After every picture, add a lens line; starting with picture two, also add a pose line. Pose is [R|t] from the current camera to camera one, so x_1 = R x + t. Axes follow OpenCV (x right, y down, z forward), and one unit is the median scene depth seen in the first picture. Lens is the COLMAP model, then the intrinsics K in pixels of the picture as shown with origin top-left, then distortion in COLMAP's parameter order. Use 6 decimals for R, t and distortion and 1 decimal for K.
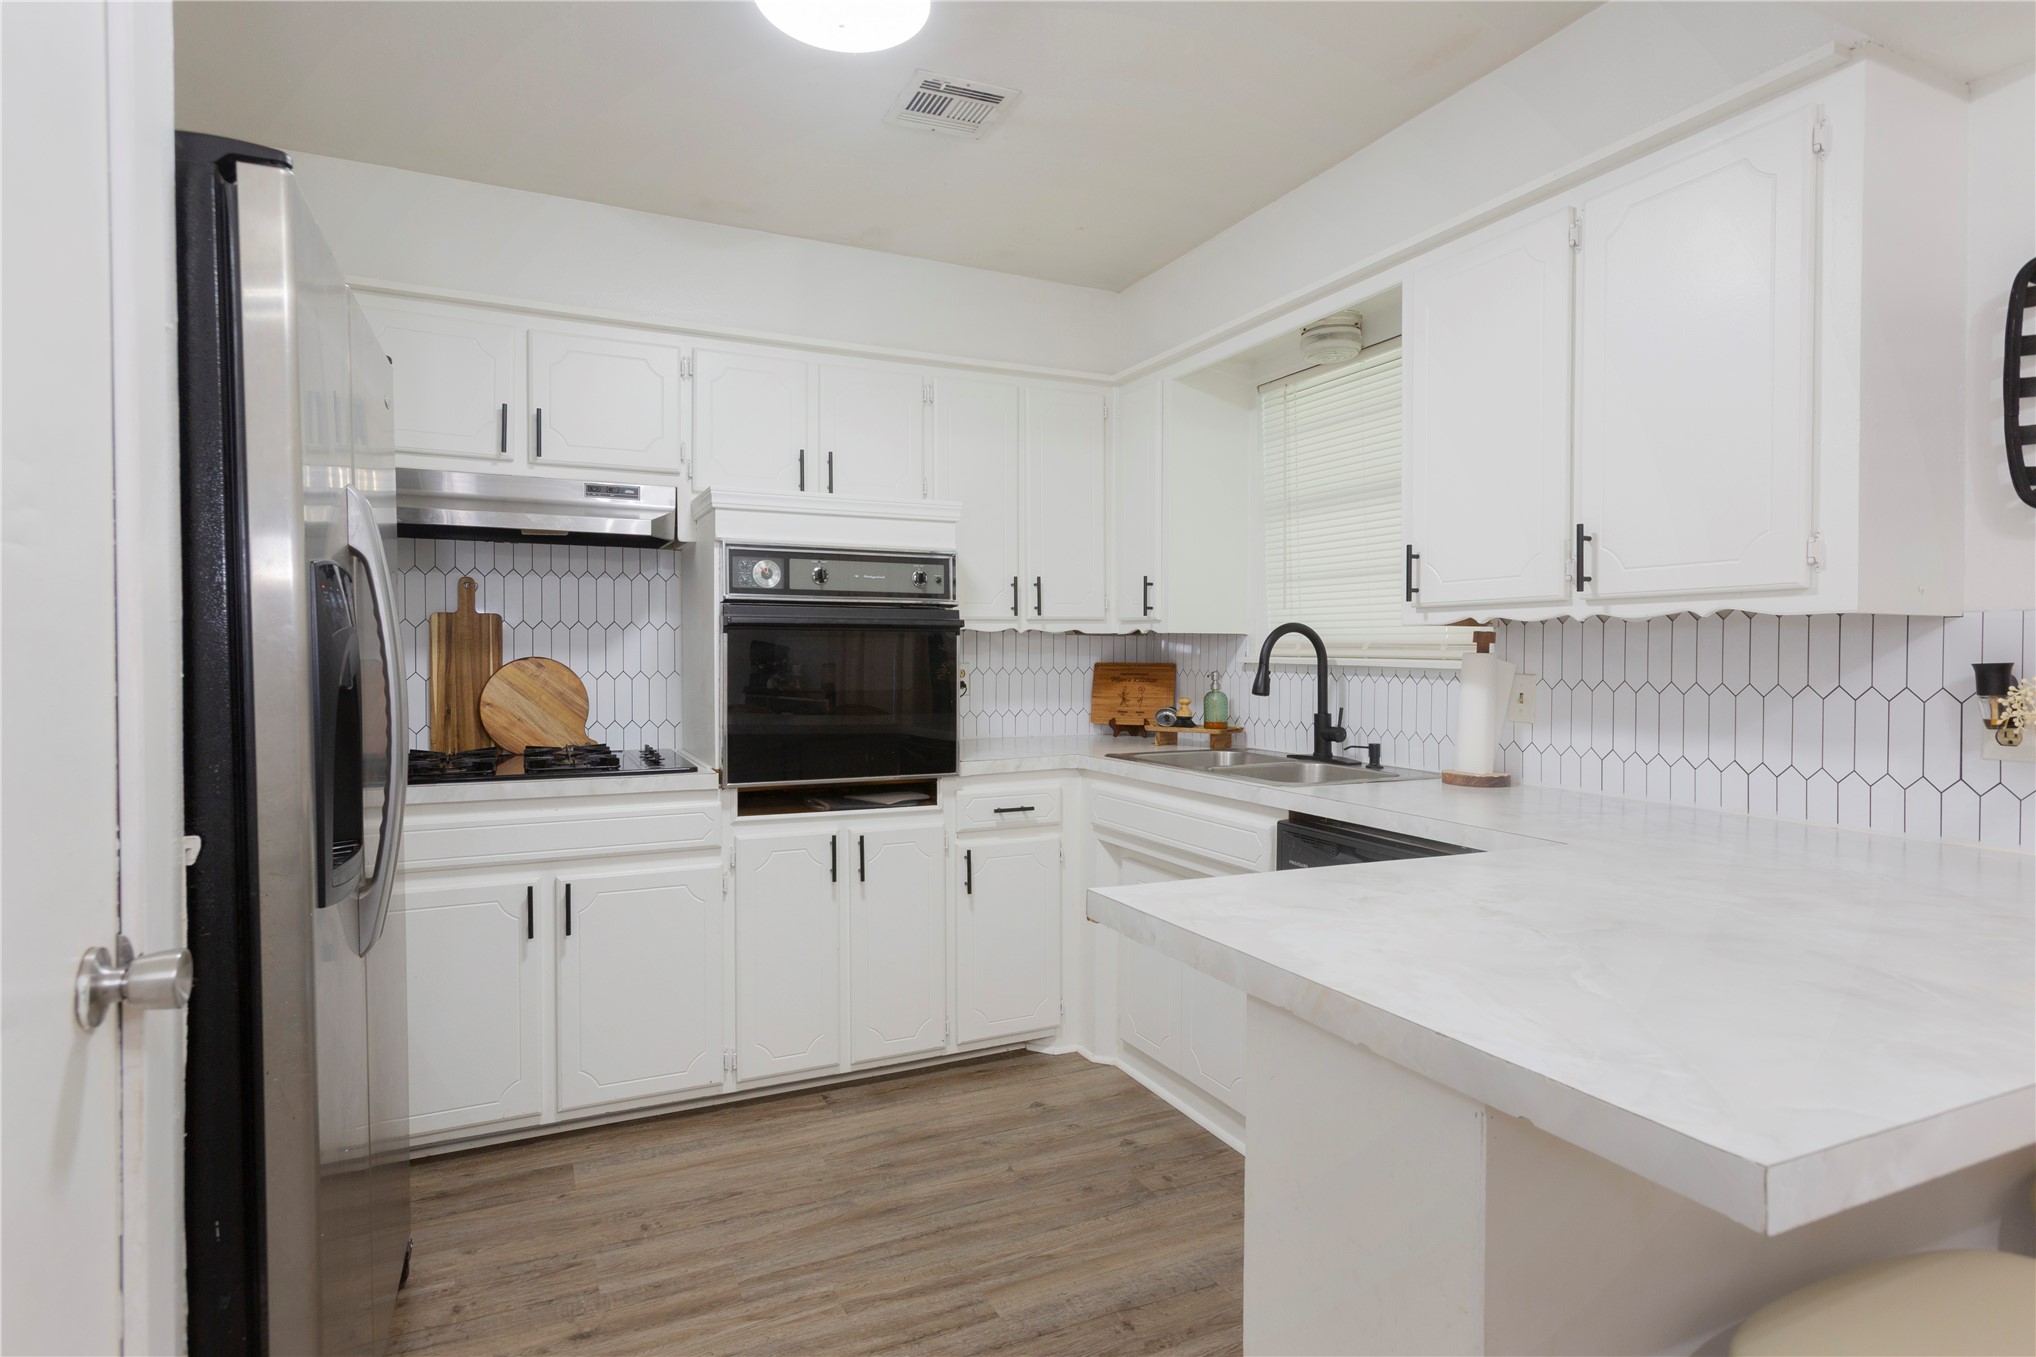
lens RADIAL K [[1064.5, 0, 1021.2], [0, 1064.5, 672.1], [0, 0, 1]] dist [-0.004103, 0.005681]
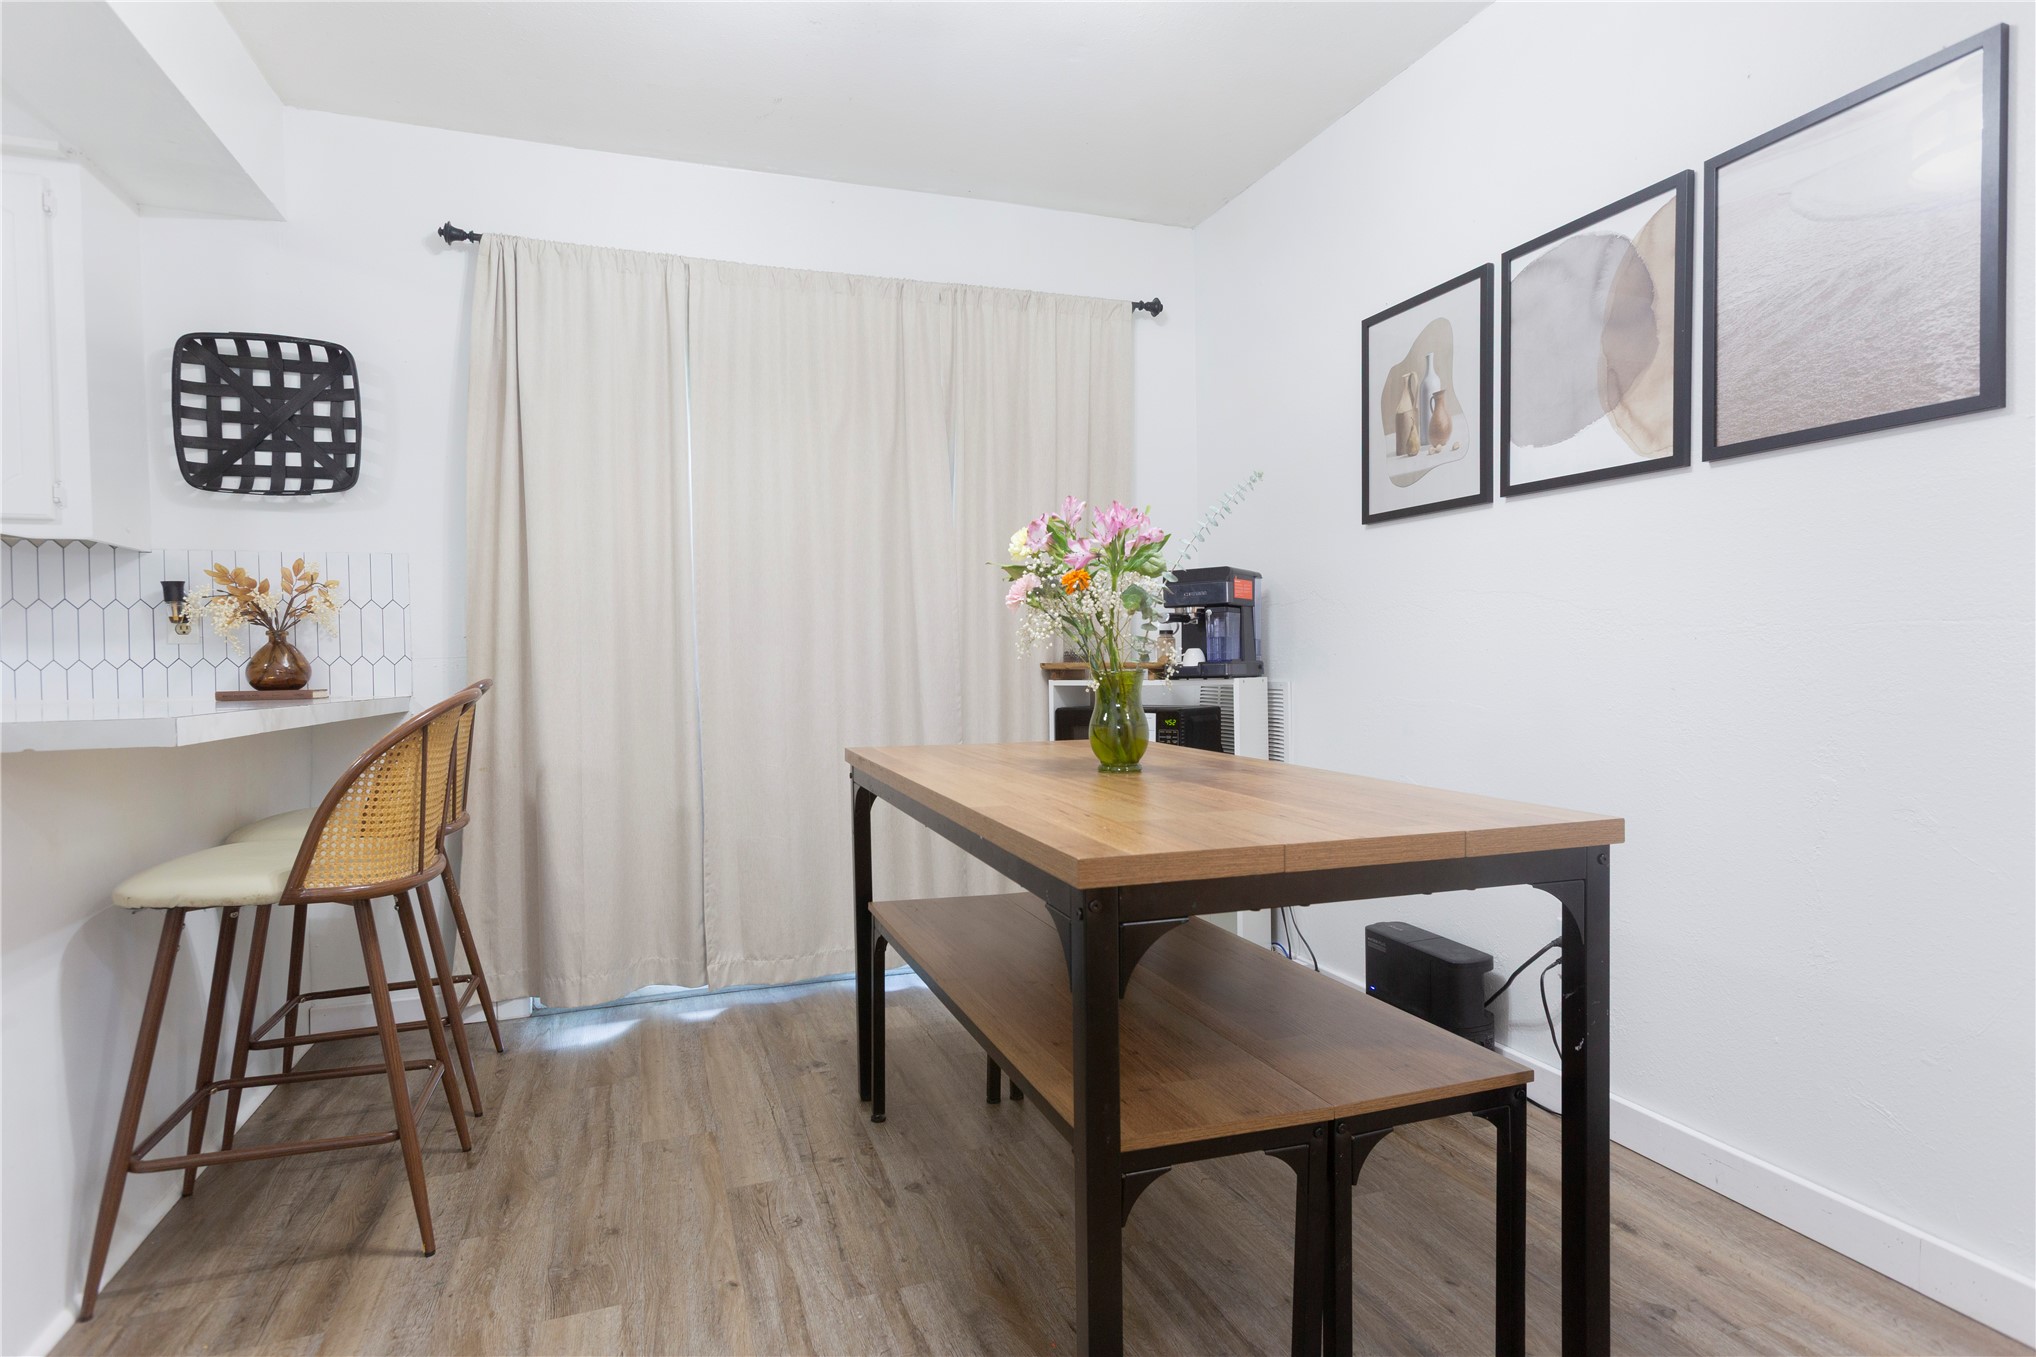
lens RADIAL K [[1064.5, 0, 1015.4], [0, 1064.5, 669.5], [0, 0, 1]] dist [-0.004103, 0.005681]
pose [[0.101968, -0.017026, 0.994642, -0.290533], [0.030173, 0.999446, 0.014015, 0.074522], [-0.994330, 0.028582, 0.102425, -0.219229]]
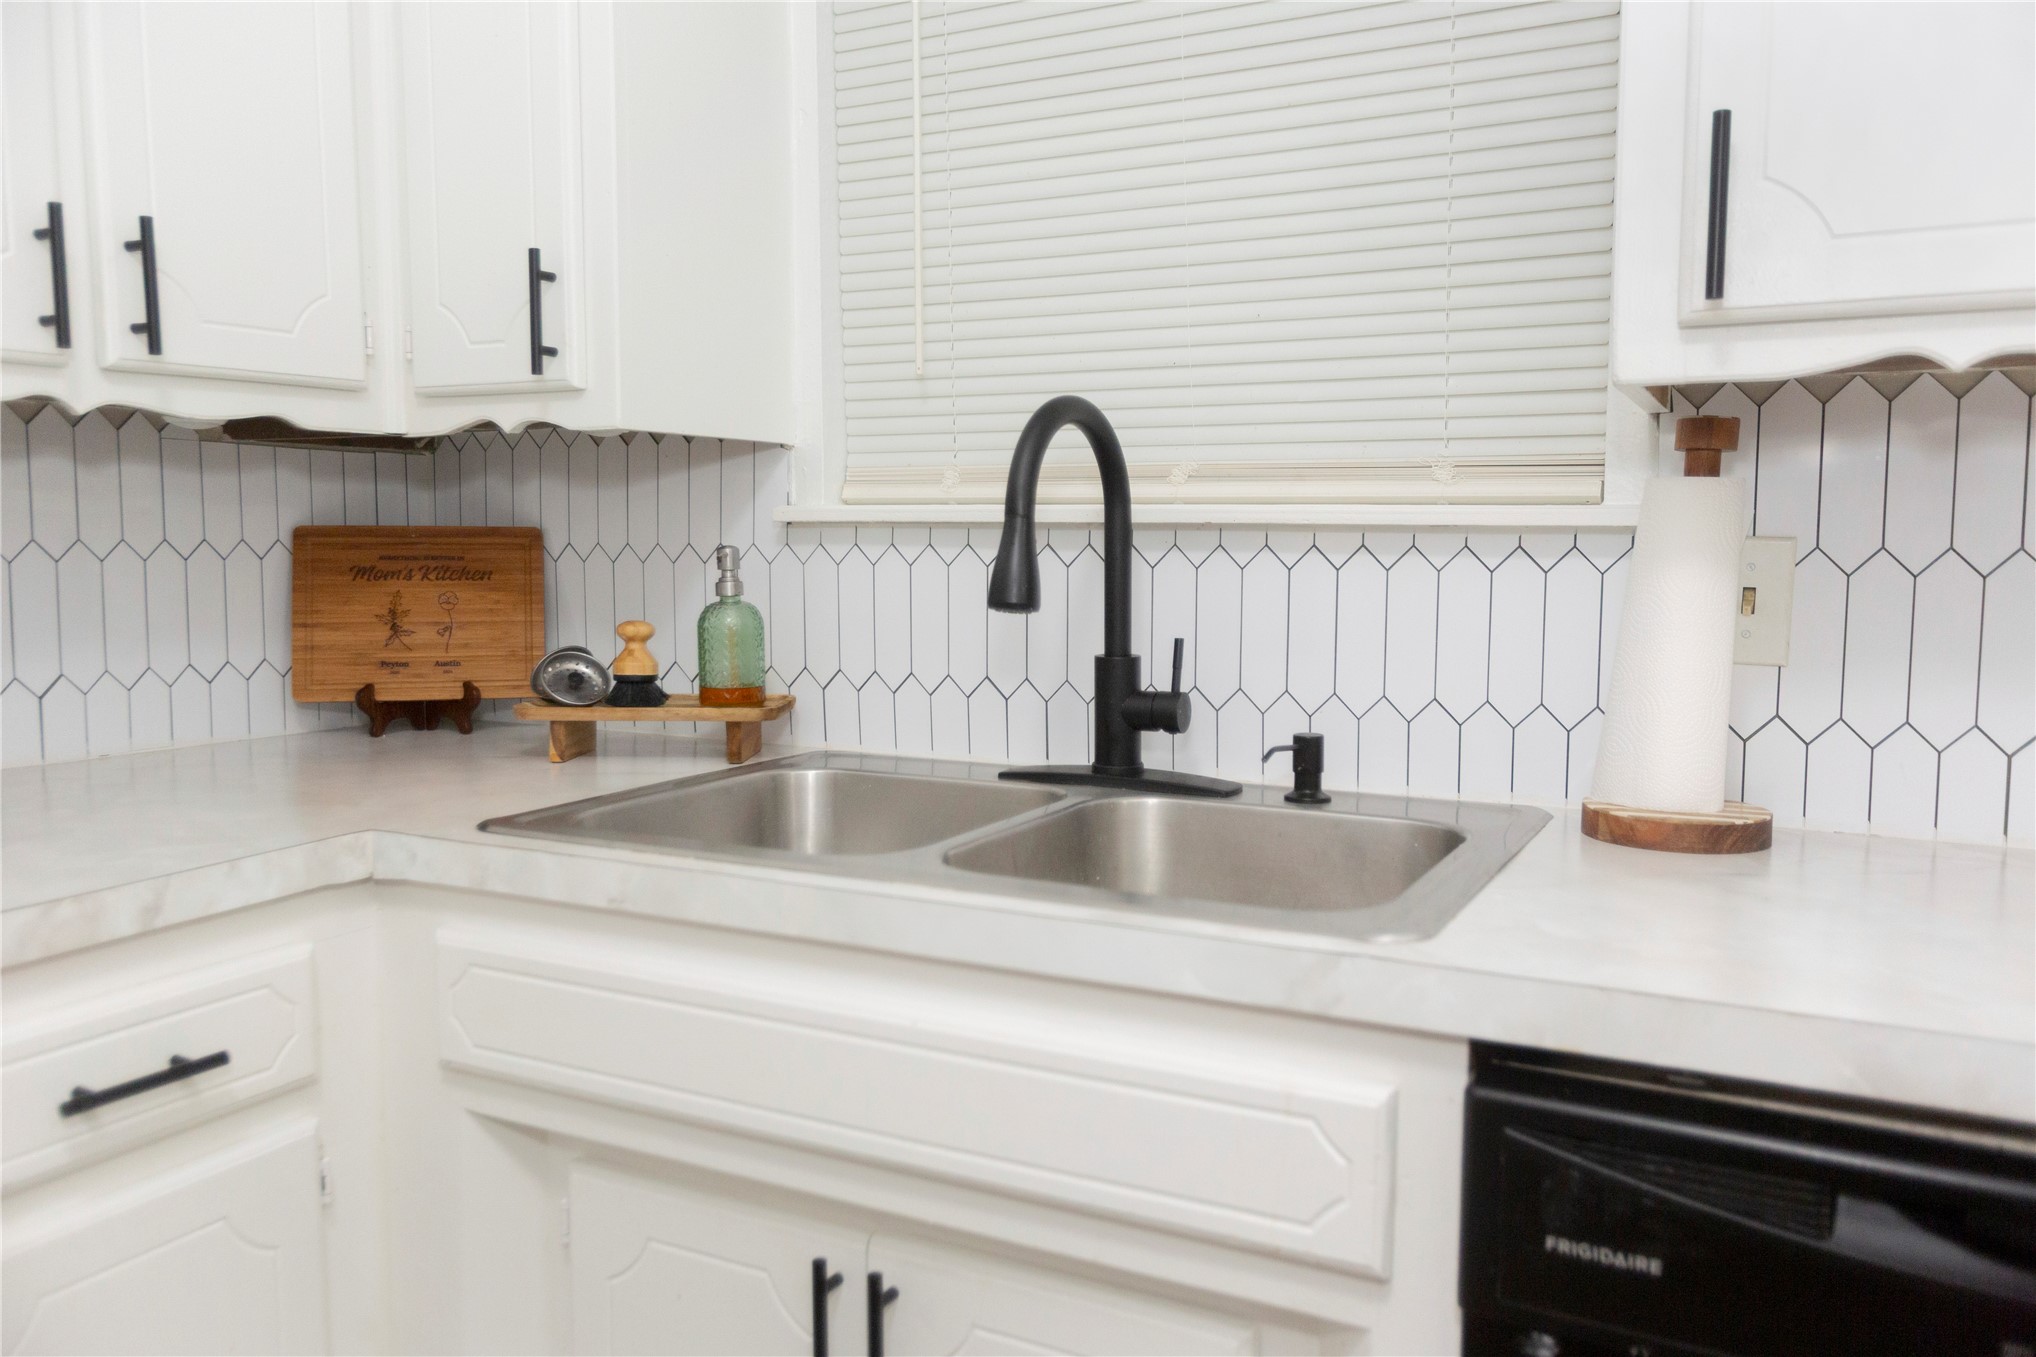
lens RADIAL K [[1559.9, 0, 1011.4], [0, 1559.9, 658.9], [0, 0, 1]] dist [0.017272, 0.003038]
pose [[0.806142, -0.043953, 0.590087, -0.057854], [0.009548, 0.998074, 0.061299, 0.006970], [-0.591645, -0.043781, 0.805009, 0.581508]]
